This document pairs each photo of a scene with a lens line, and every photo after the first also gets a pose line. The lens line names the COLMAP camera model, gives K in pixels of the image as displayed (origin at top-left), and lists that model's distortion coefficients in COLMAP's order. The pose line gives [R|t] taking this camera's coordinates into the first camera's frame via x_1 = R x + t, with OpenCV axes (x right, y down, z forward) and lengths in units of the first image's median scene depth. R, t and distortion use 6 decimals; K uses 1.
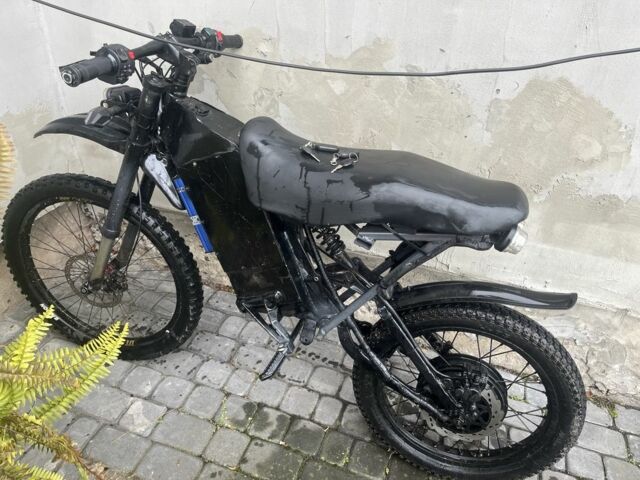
lens RADIAL K [[495.6, 0, 323.4], [0, 495.6, 240.8], [0, 0, 1]] dist [0.064428, -0.093166]
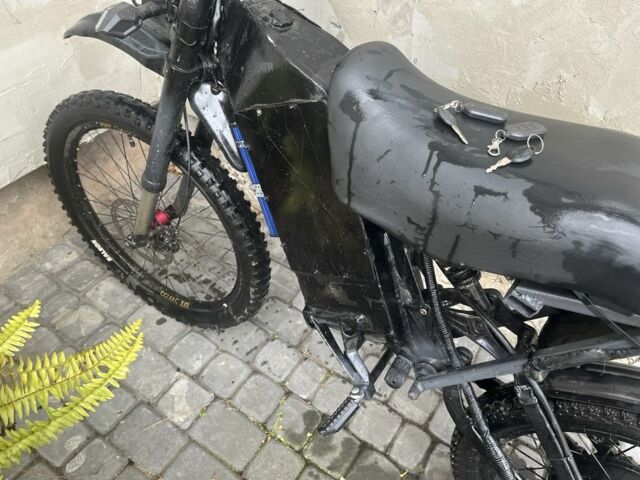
lens RADIAL K [[495.6, 0, 323.4], [0, 495.6, 240.8], [0, 0, 1]] dist [0.064428, -0.093166]
pose [[0.964895, 0.173407, -0.197250, -0.024241], [-0.133333, 0.970486, 0.200946, -0.107307], [0.226274, -0.167592, 0.959538, 0.316547]]
